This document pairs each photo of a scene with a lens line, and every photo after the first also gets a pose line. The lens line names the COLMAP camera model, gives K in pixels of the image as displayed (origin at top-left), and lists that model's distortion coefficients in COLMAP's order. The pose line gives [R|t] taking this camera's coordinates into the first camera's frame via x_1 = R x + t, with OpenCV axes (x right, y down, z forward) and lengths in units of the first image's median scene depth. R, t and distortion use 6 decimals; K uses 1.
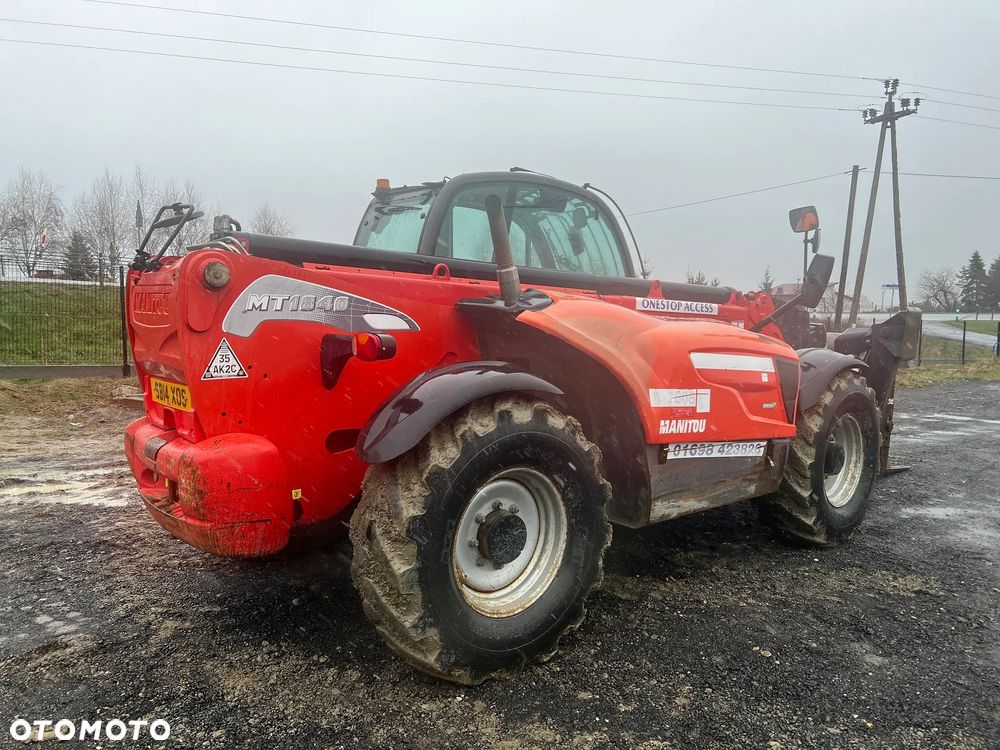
lens RADIAL K [[766.7, 0, 500.9], [0, 766.7, 370.3], [0, 0, 1]] dist [0.076132, -0.086363]
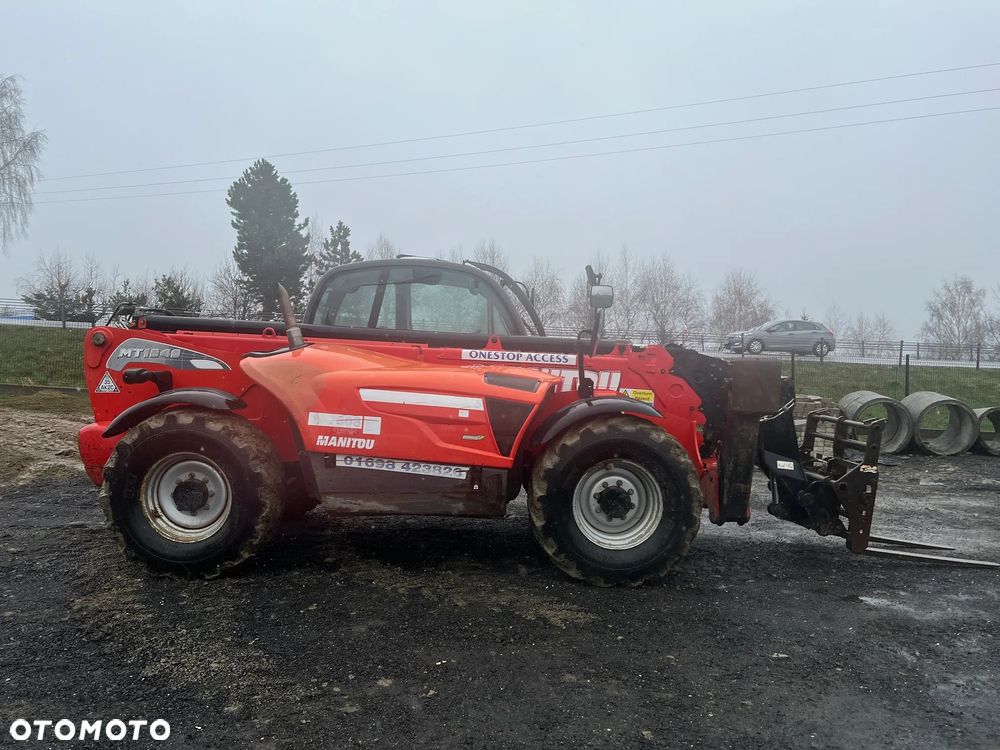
lens RADIAL K [[766.7, 0, 500.9], [0, 766.7, 370.3], [0, 0, 1]] dist [0.076132, -0.086363]
pose [[0.761321, 0.007766, -0.648328, 1.324549], [-0.057884, 0.996750, -0.056032, 0.006166], [0.645786, 0.080186, 0.759296, 0.132328]]
